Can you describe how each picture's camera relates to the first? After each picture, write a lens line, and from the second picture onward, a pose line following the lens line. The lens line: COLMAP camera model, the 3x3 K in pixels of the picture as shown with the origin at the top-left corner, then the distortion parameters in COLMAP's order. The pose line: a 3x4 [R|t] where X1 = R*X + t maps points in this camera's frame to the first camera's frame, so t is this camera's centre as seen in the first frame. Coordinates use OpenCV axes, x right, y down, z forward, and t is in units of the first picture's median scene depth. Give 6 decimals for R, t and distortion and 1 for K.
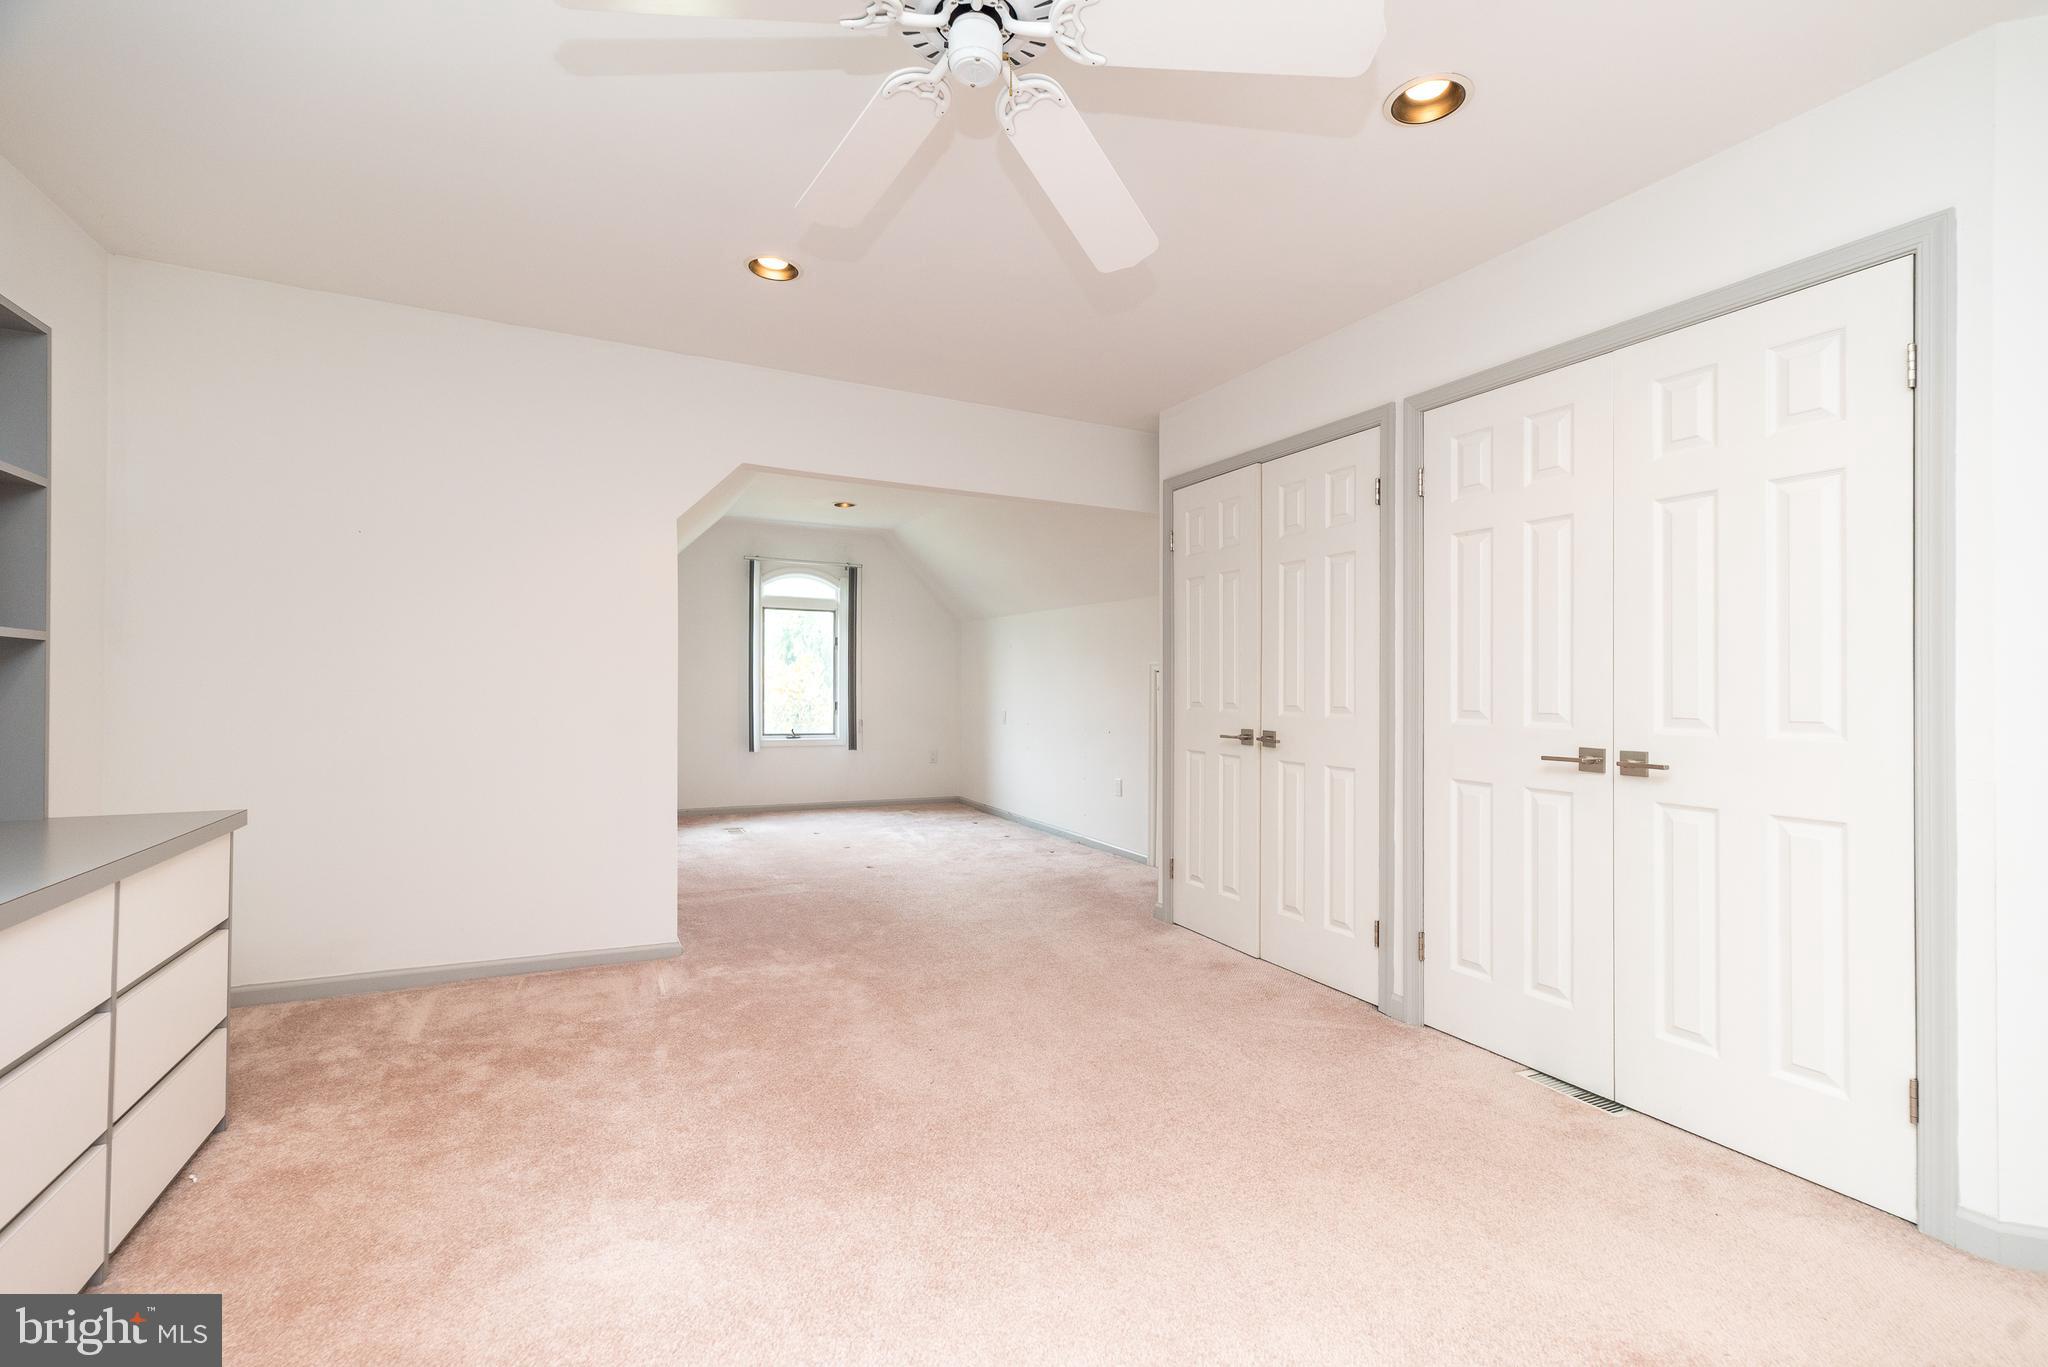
lens RADIAL K [[886.3, 0, 1021.2], [0, 886.3, 663.7], [0, 0, 1]] dist [0.001559, 0.000290]
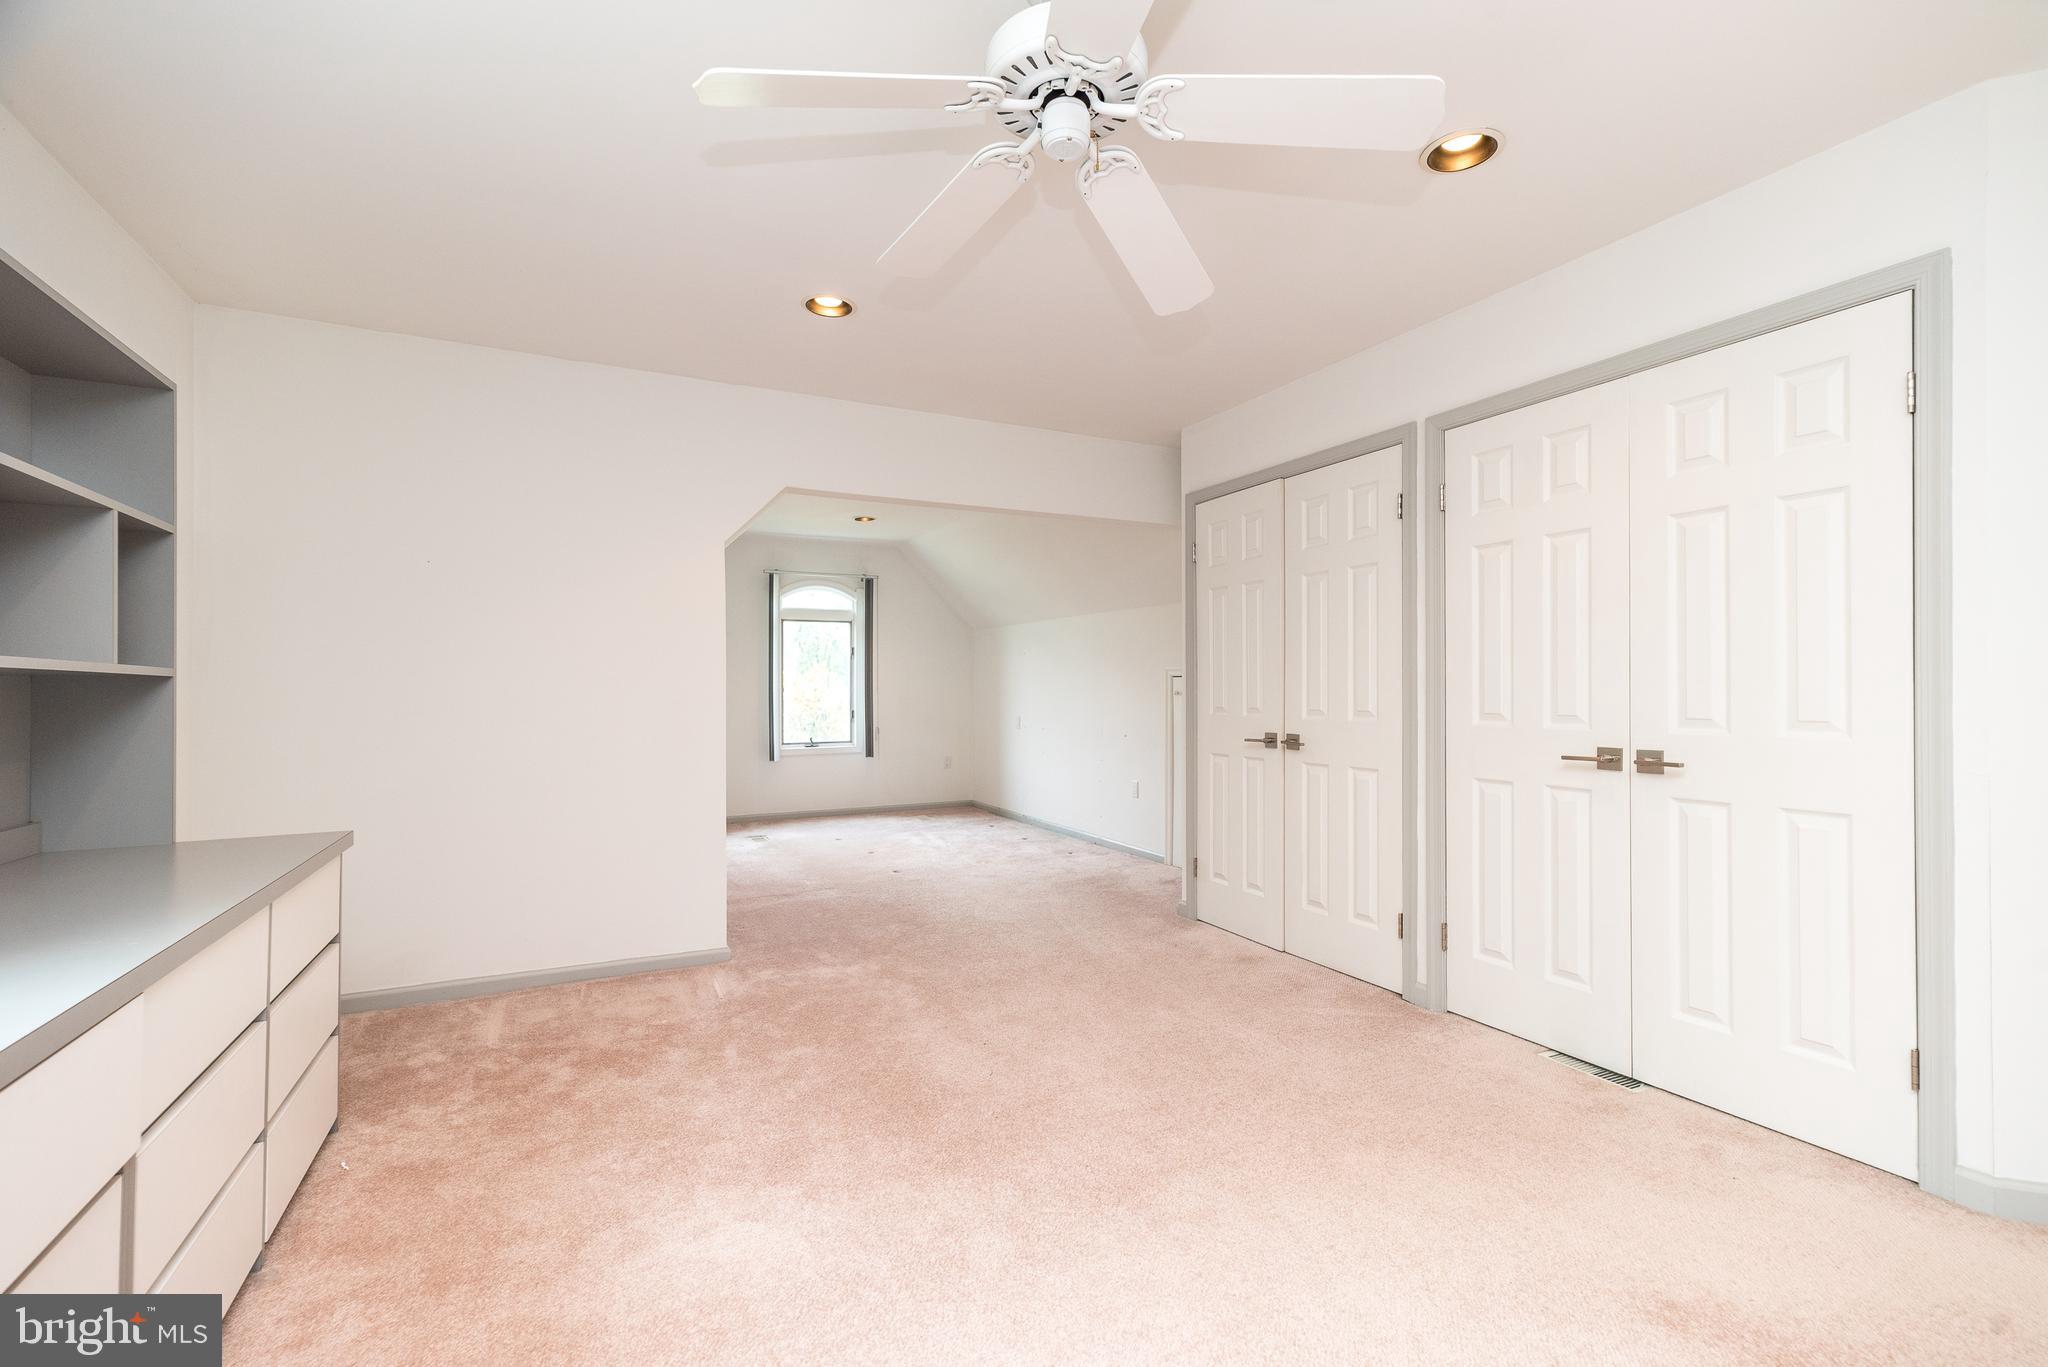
lens RADIAL K [[880.4, 0, 1022.2], [0, 880.4, 676.3], [0, 0, 1]] dist [0.001168, 0.000257]
pose [[0.999812, -0.018409, 0.006070, -0.062920], [0.018336, 0.999761, 0.011923, -0.015230], [-0.006288, -0.011809, 0.999910, -0.048432]]
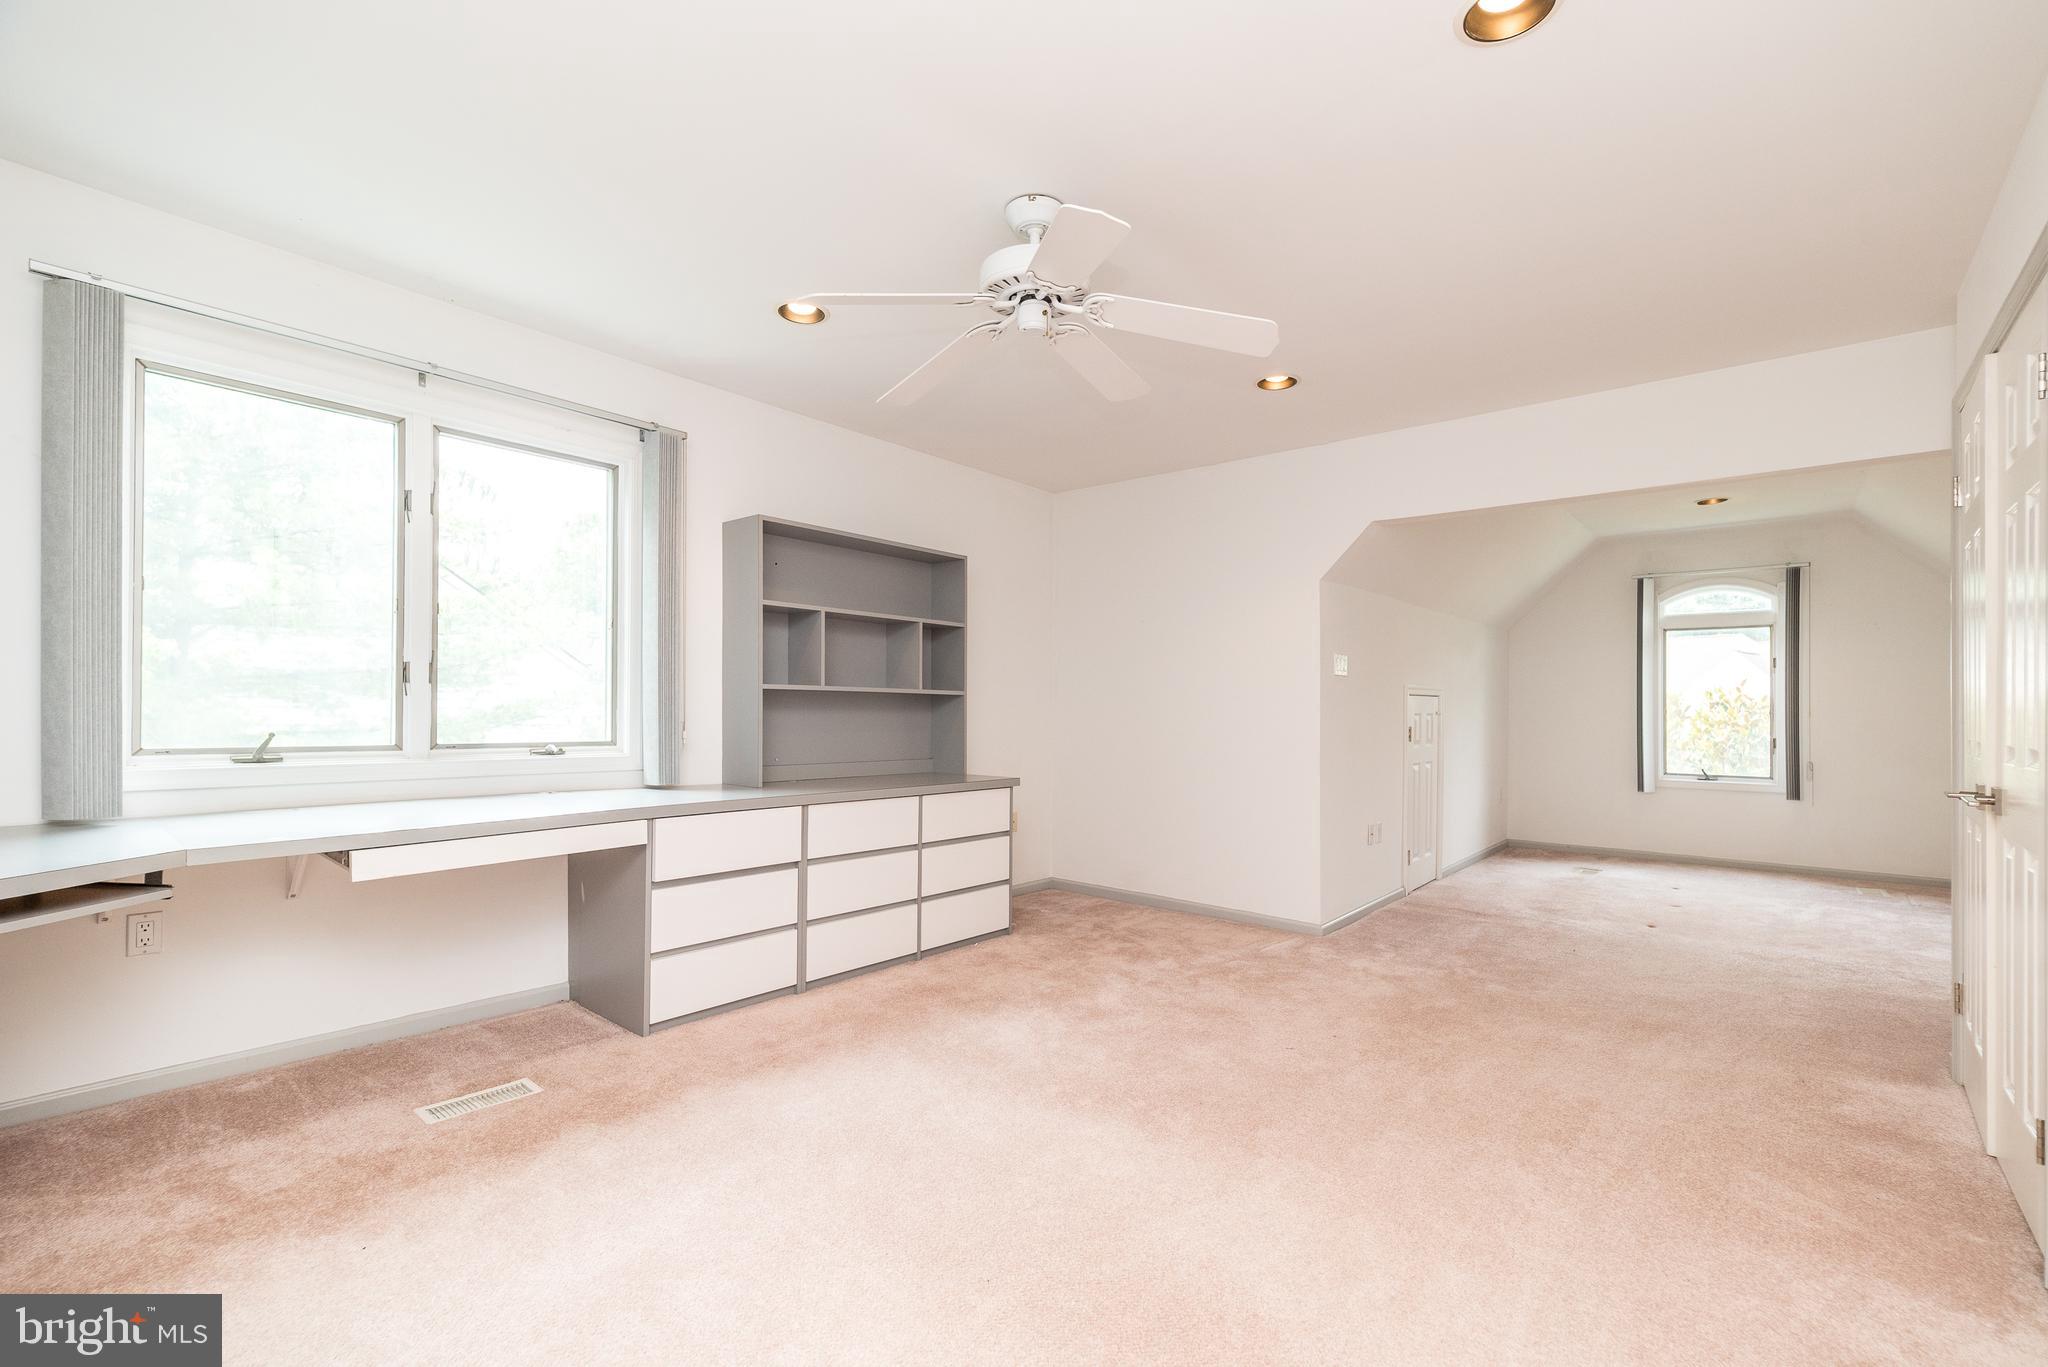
lens RADIAL K [[886.3, 0, 1029.3], [0, 886.3, 699.7], [0, 0, 1]] dist [-0.000667, -0.000027]
pose [[0.397148, -0.018606, -0.917566, 0.867417], [0.019361, 0.999742, -0.011893, 0.014556], [0.917550, -0.013042, 0.397405, 0.221884]]
